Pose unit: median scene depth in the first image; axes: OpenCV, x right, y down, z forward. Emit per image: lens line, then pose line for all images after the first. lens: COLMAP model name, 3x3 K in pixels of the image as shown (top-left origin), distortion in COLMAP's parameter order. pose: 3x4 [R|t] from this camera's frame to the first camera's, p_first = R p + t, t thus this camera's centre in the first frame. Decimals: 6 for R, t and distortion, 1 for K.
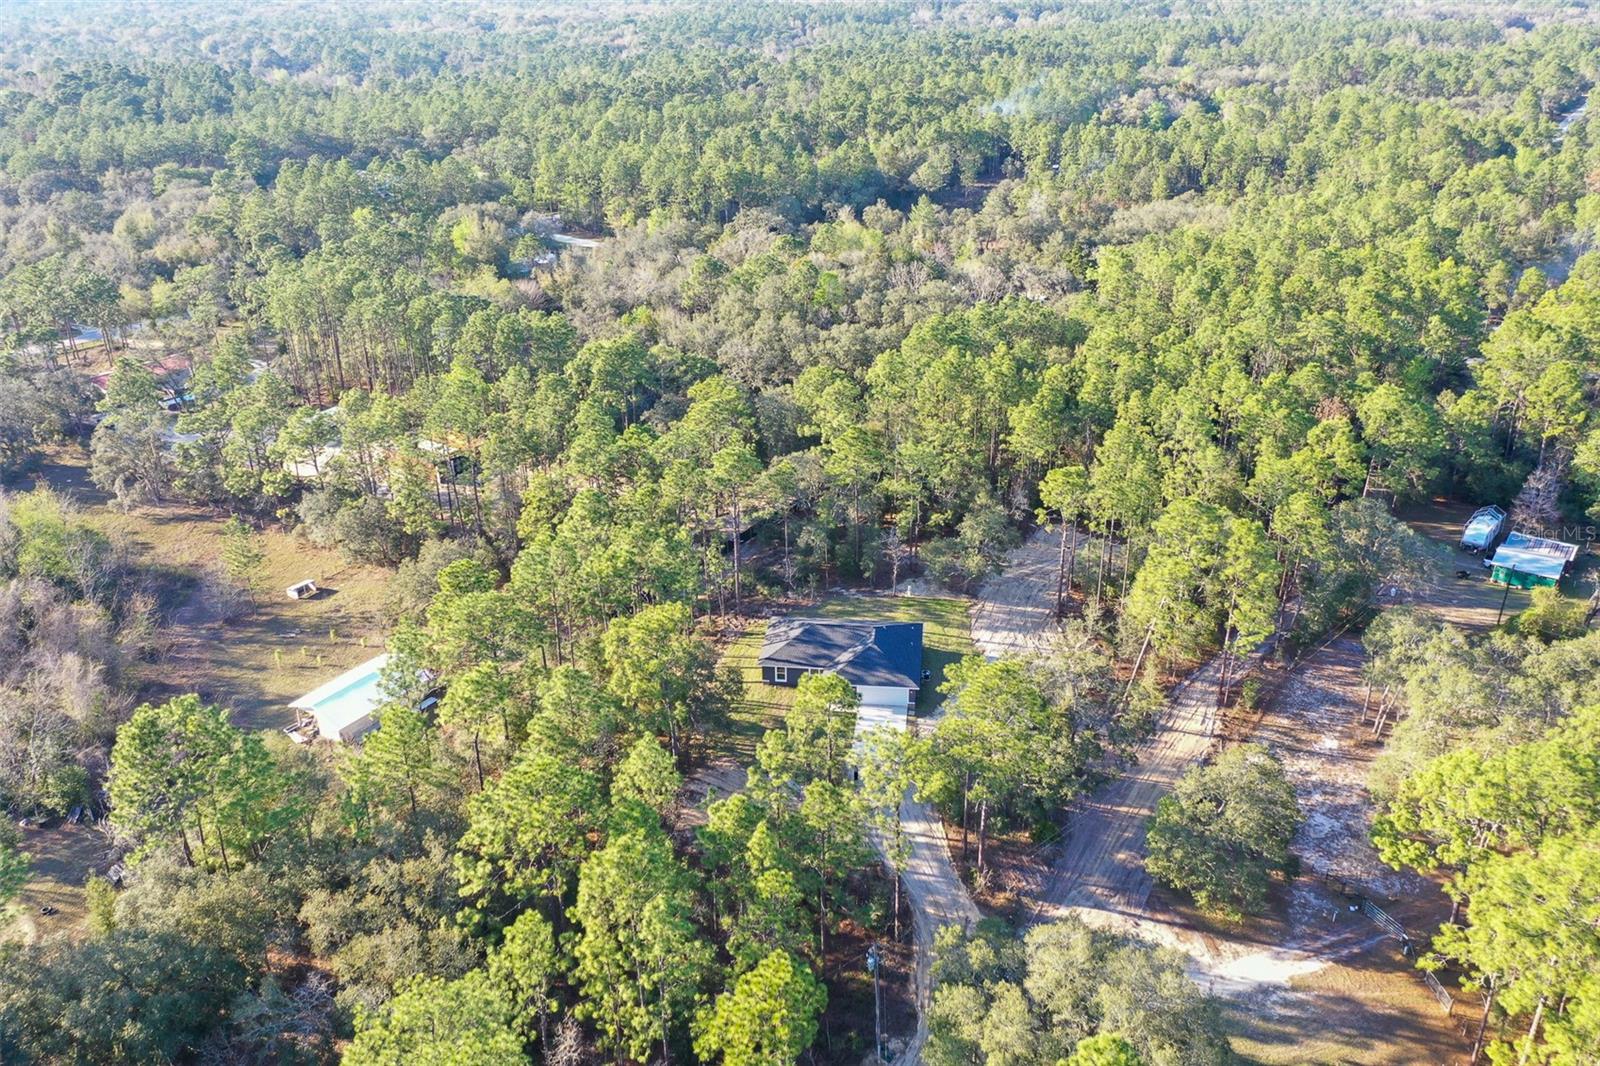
lens RADIAL K [[1267.4, 0, 795.2], [0, 1267.4, 530.9], [0, 0, 1]] dist [-0.003599, 0.011643]
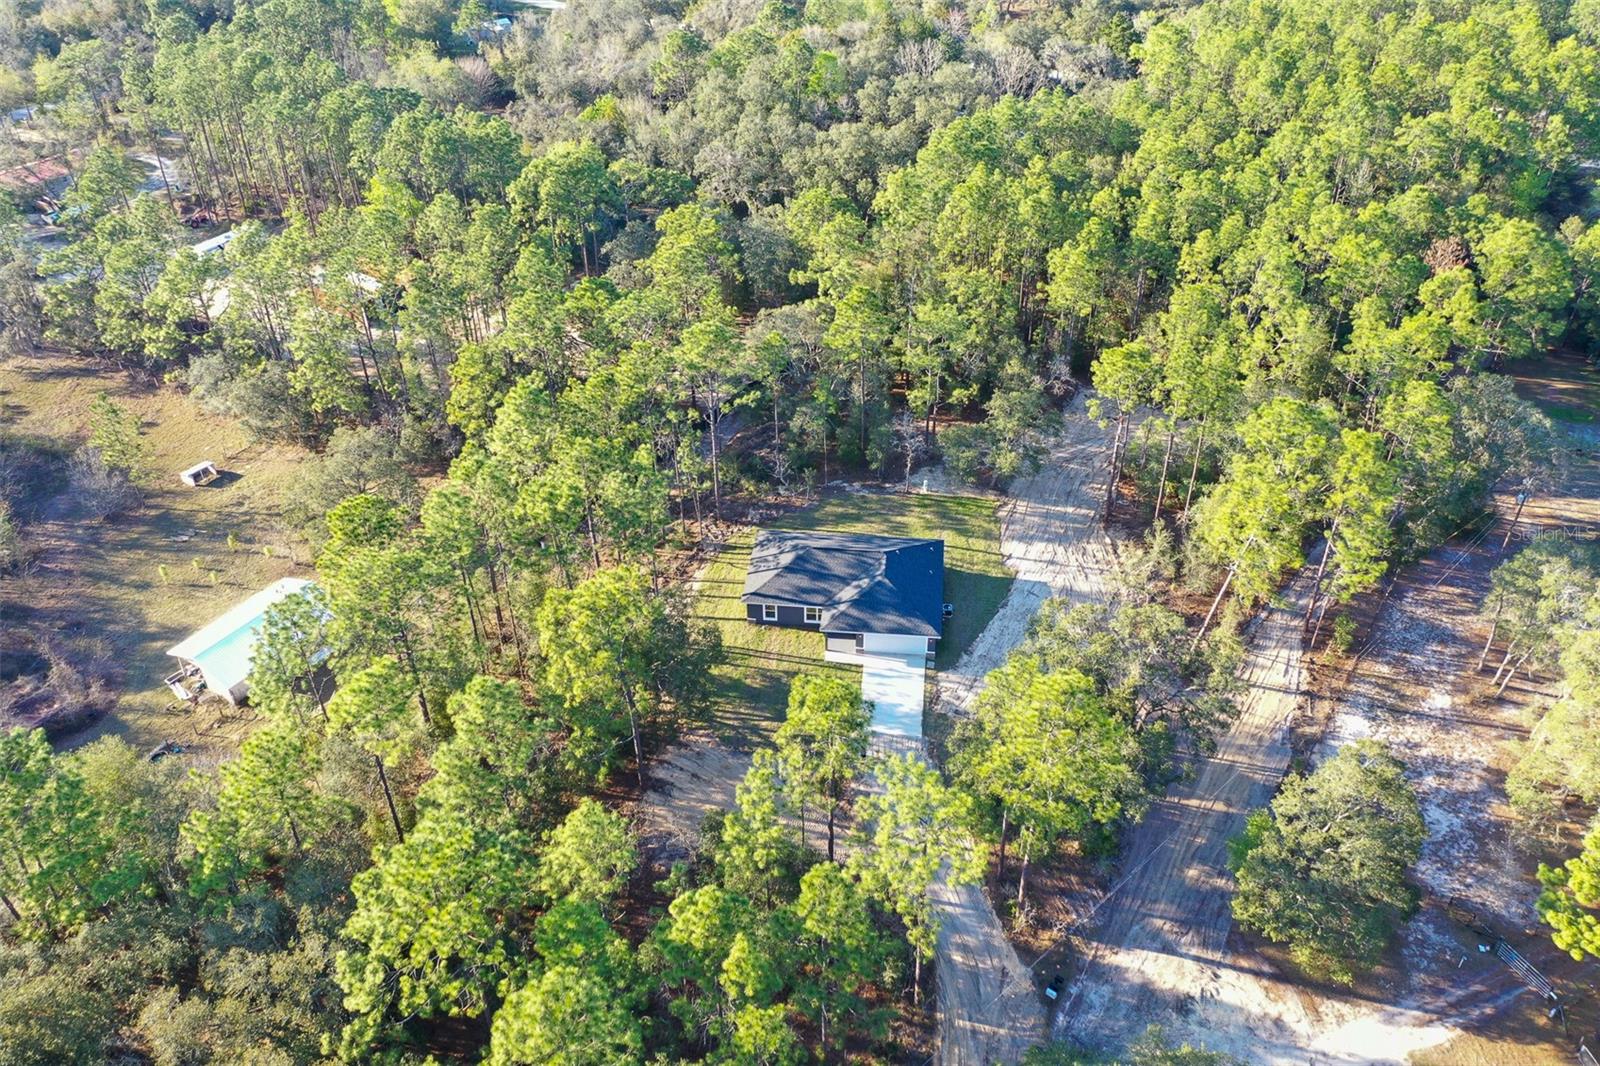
lens RADIAL K [[1267.4, 0, 795.0], [0, 1267.4, 529.9], [0, 0, 1]] dist [-0.003599, 0.011643]
pose [[0.999982, -0.003282, 0.004960, 0.000768], [0.002306, 0.982663, 0.185389, -0.080010], [-0.005482, -0.185374, 0.982653, 0.186392]]
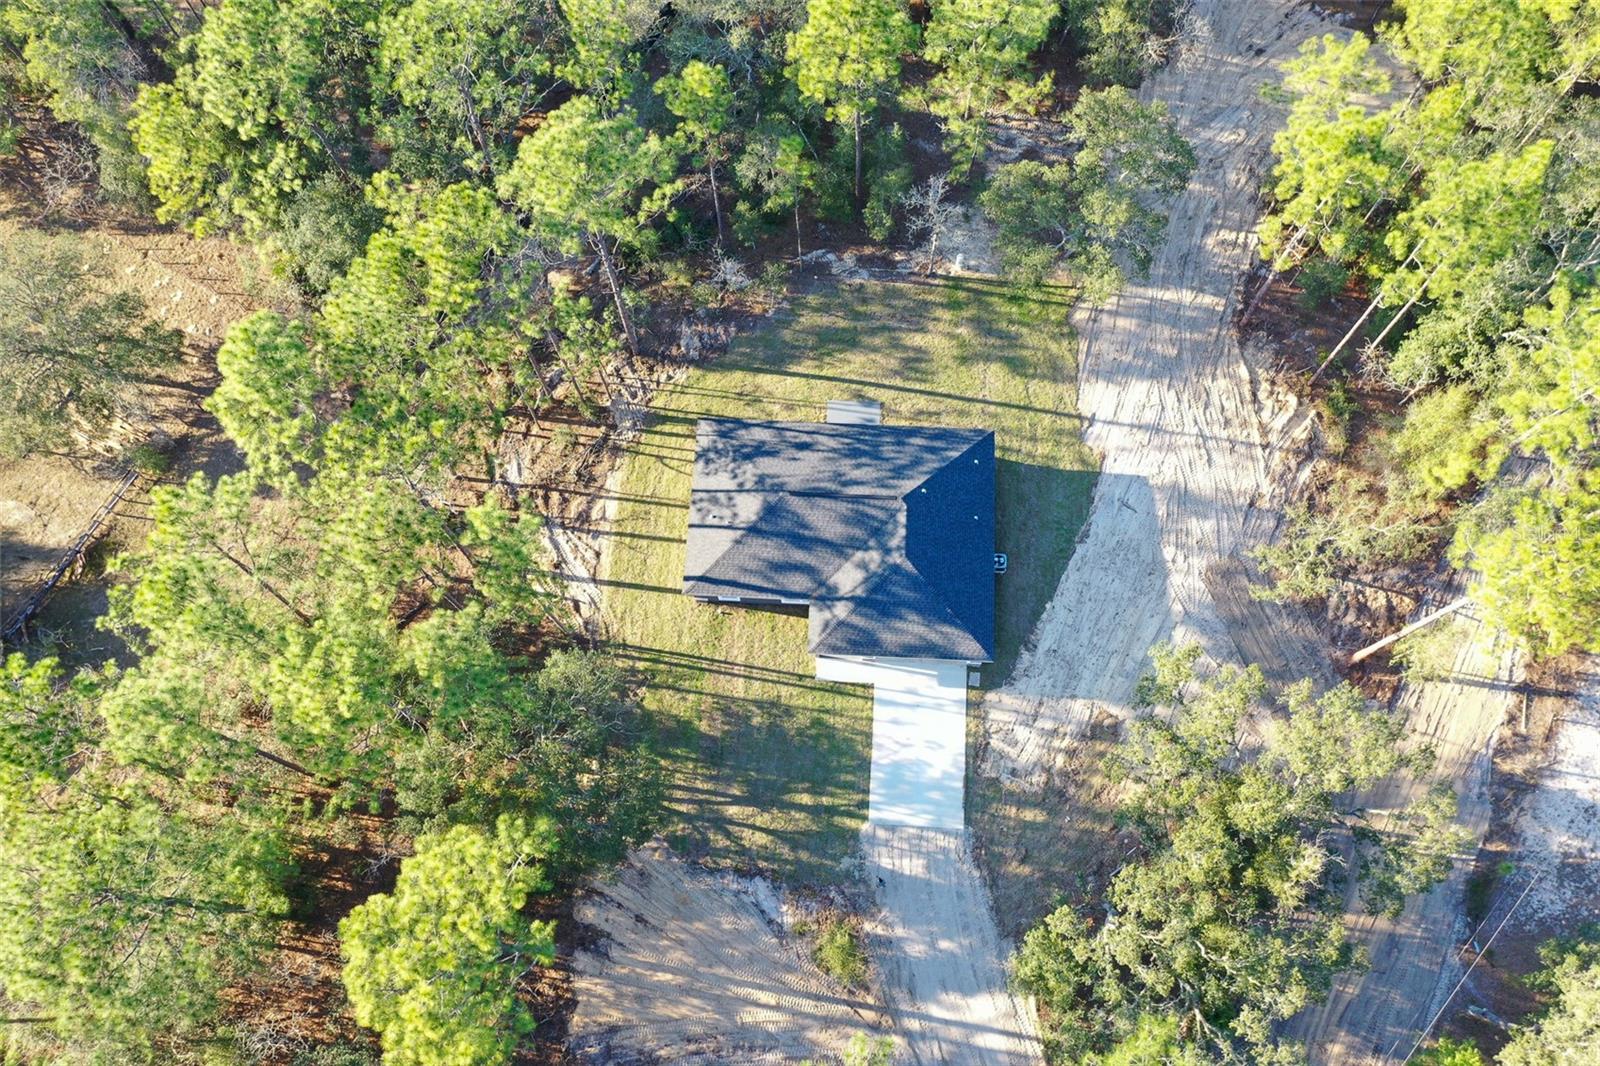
lens RADIAL K [[1267.4, 0, 799.8], [0, 1267.4, 538.9], [0, 0, 1]] dist [-0.003599, 0.011643]
pose [[0.998060, -0.060744, 0.013625, 0.011348], [0.033111, 0.703302, 0.710120, -0.248391], [-0.052718, -0.708291, 0.703949, 0.572054]]
